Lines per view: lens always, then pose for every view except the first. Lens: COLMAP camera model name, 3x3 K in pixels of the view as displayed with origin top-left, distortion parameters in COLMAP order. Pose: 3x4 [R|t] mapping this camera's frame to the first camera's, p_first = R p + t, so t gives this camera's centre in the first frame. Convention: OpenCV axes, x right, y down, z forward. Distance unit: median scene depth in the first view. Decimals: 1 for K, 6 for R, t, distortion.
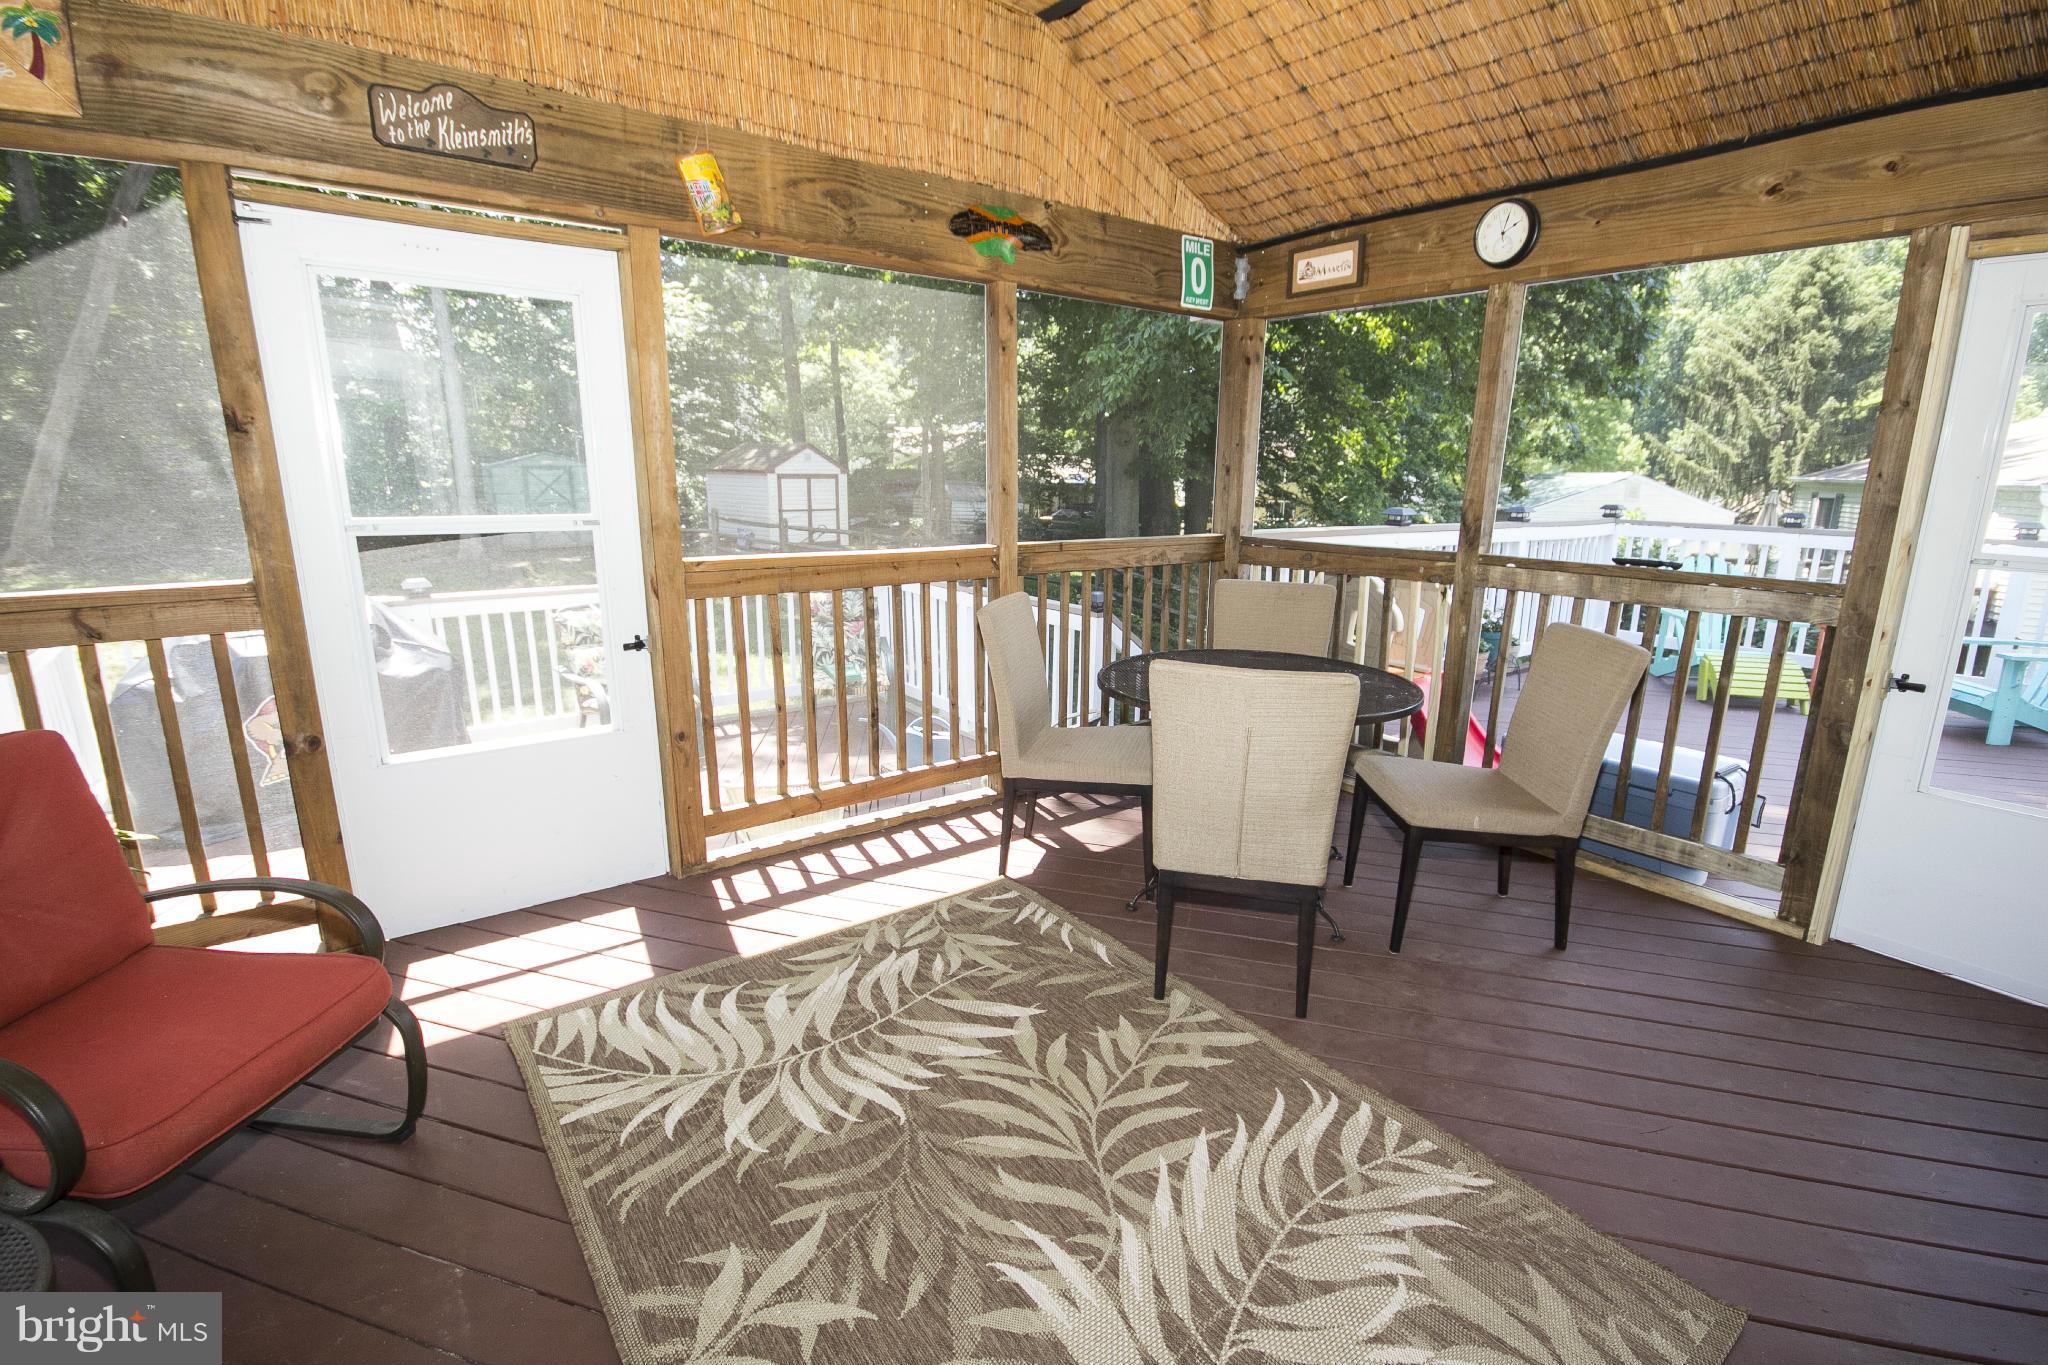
lens RADIAL K [[941.6, 0, 1036.8], [0, 941.6, 697.6], [0, 0, 1]] dist [-0.009621, -0.004386]
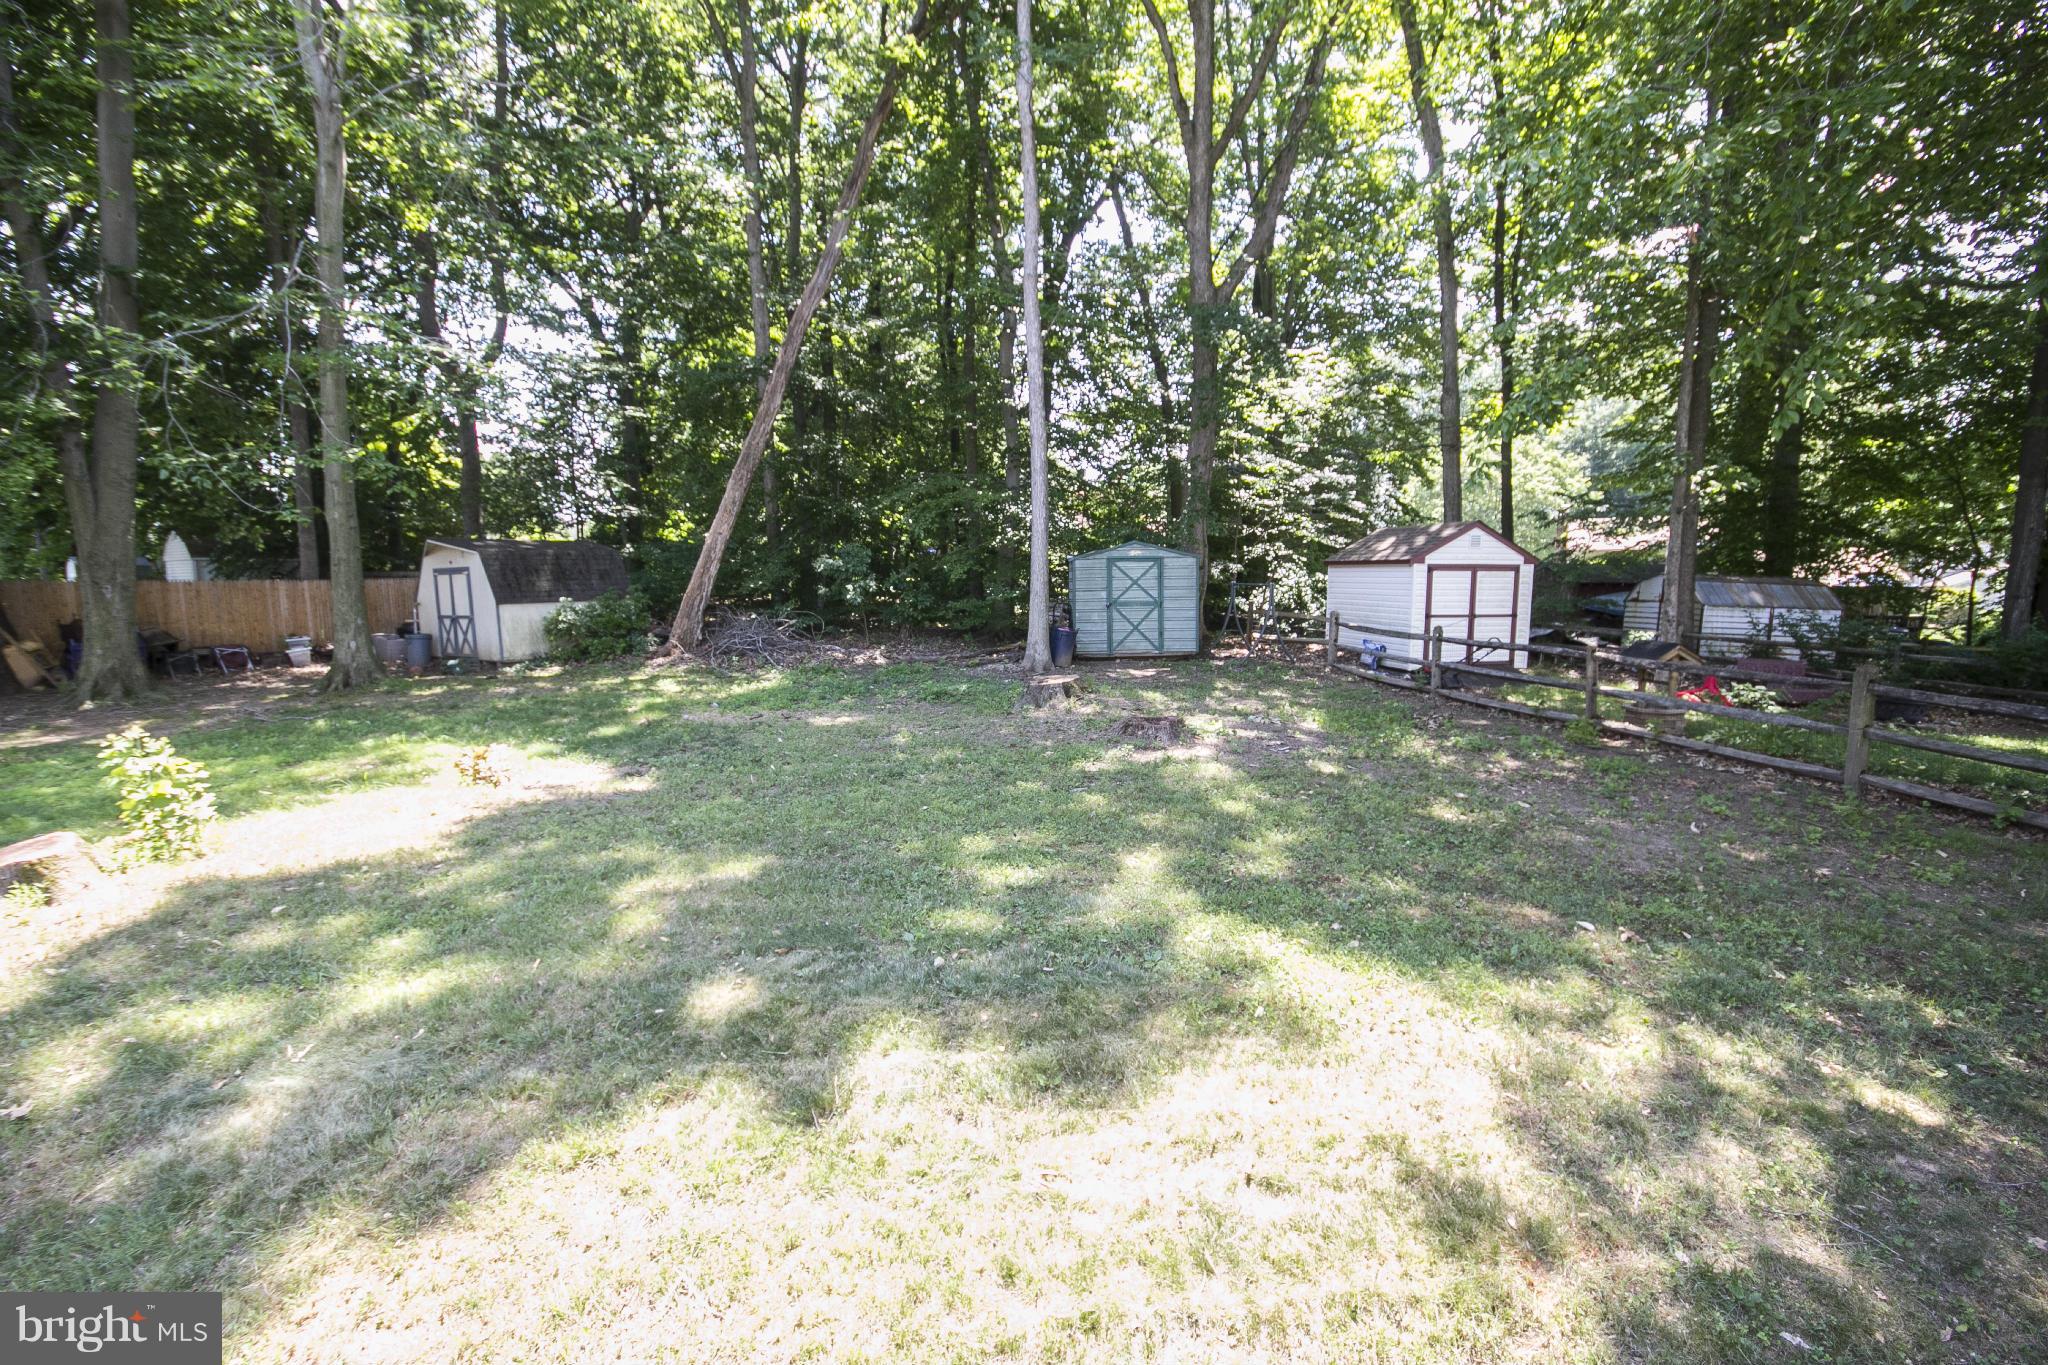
lens RADIAL K [[941.6, 0, 1027.4], [0, 941.6, 693.1], [0, 0, 1]] dist [-0.009621, -0.004386]
pose [[0.802647, 0.055816, -0.593837, -0.371208], [-0.126163, 0.988972, -0.077570, -0.199997], [0.582958, 0.137181, 0.800838, 1.097292]]
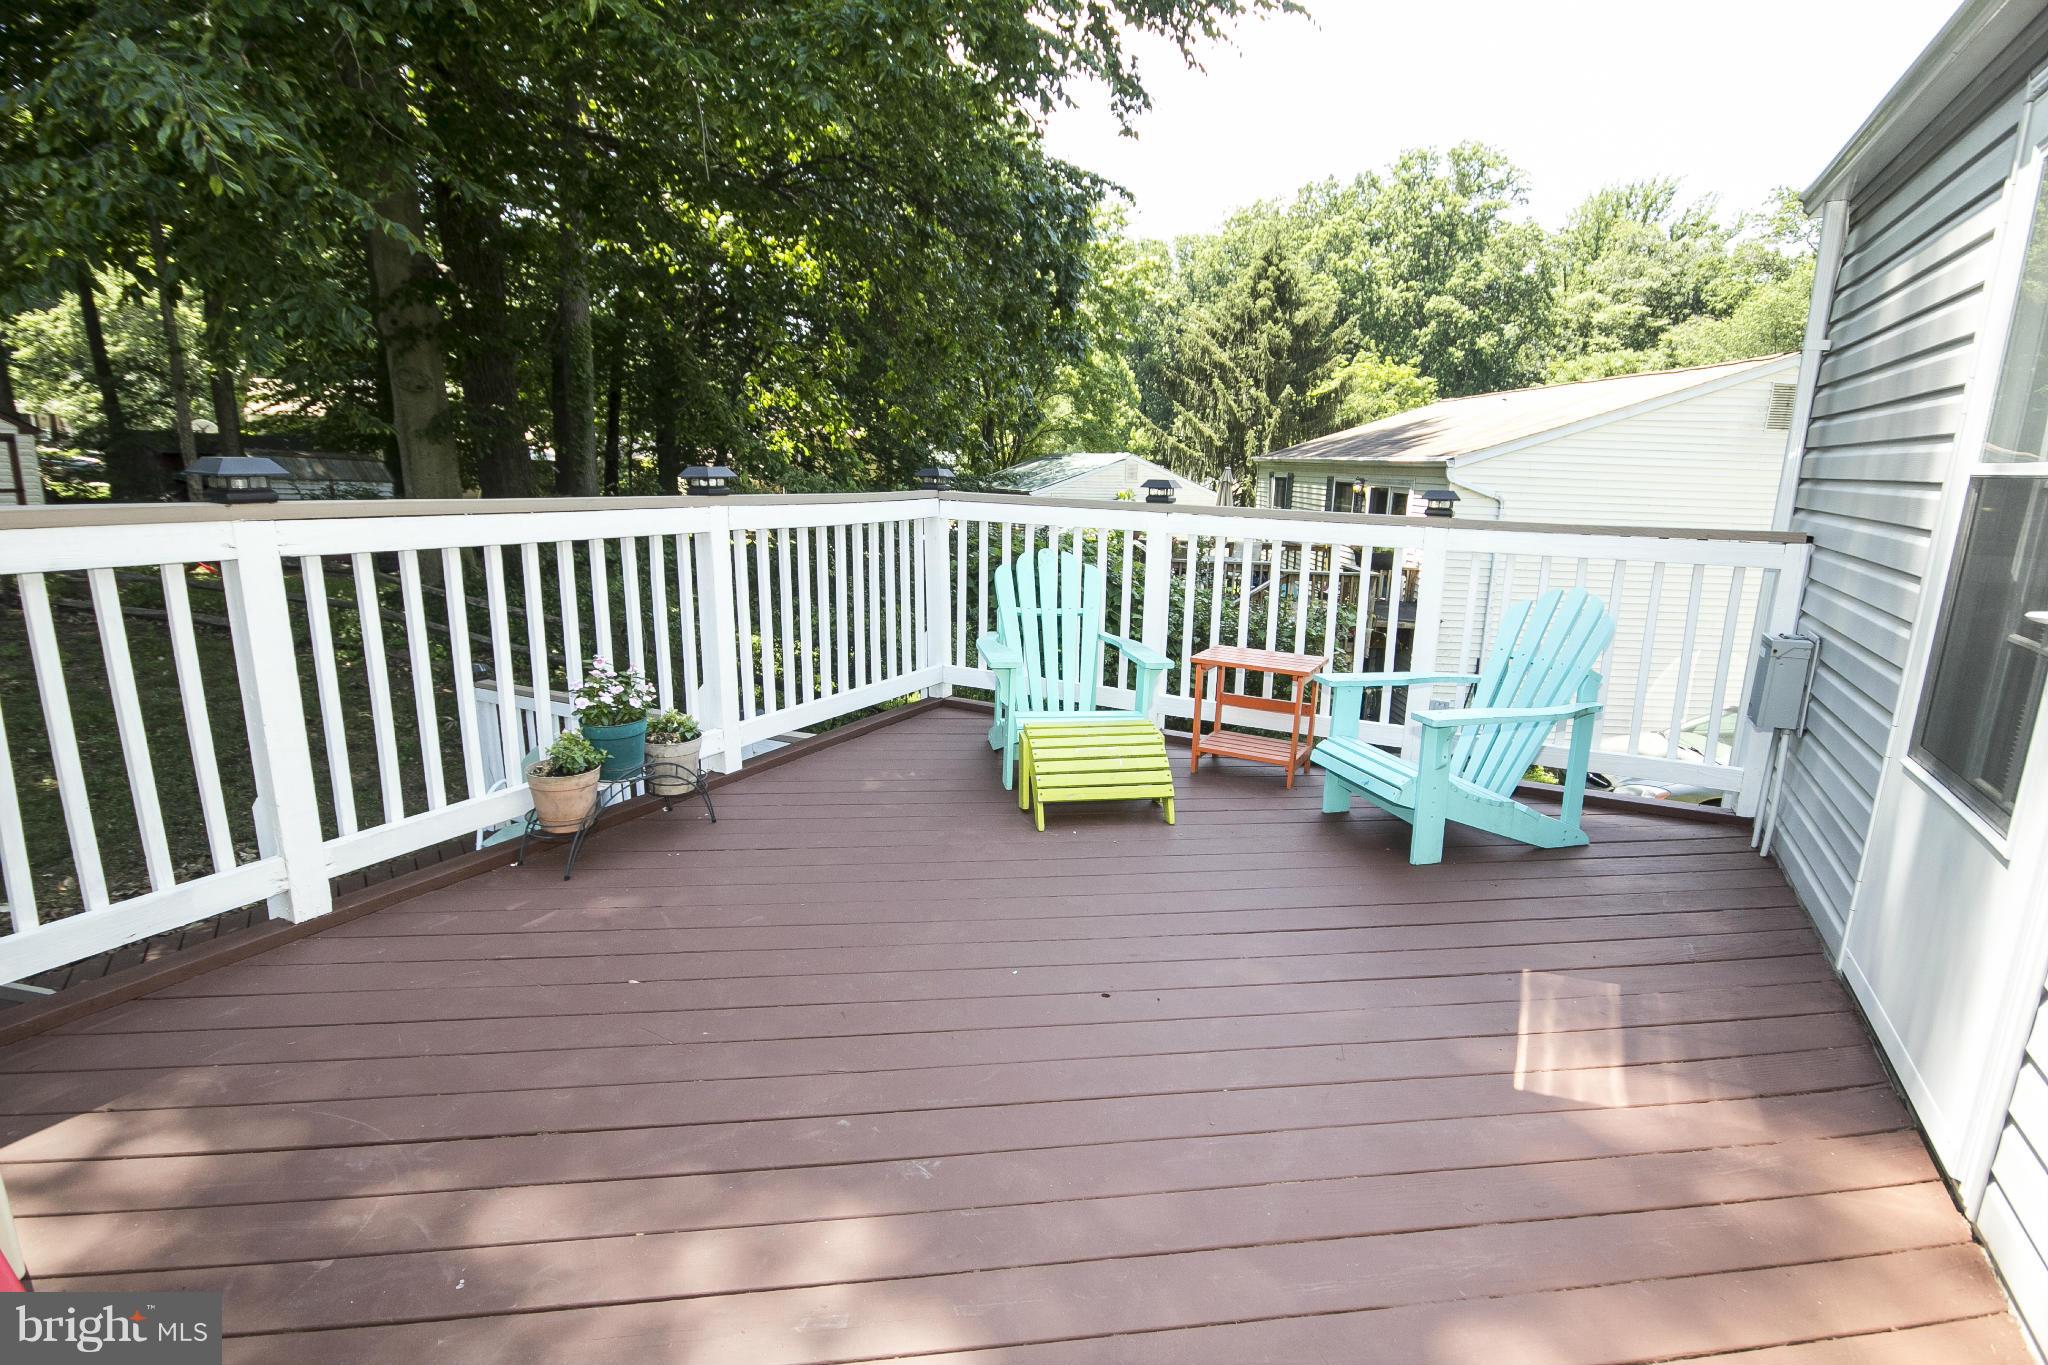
lens RADIAL K [[1023.0, 0, 1027.9], [0, 1023.0, 689.9], [0, 0, 1]] dist [-0.011624, 0.002188]
pose [[0.907267, -0.077920, 0.413274, 0.467551], [0.081001, 0.996663, 0.010091, -0.074562], [-0.412682, 0.024320, 0.910551, 0.436821]]
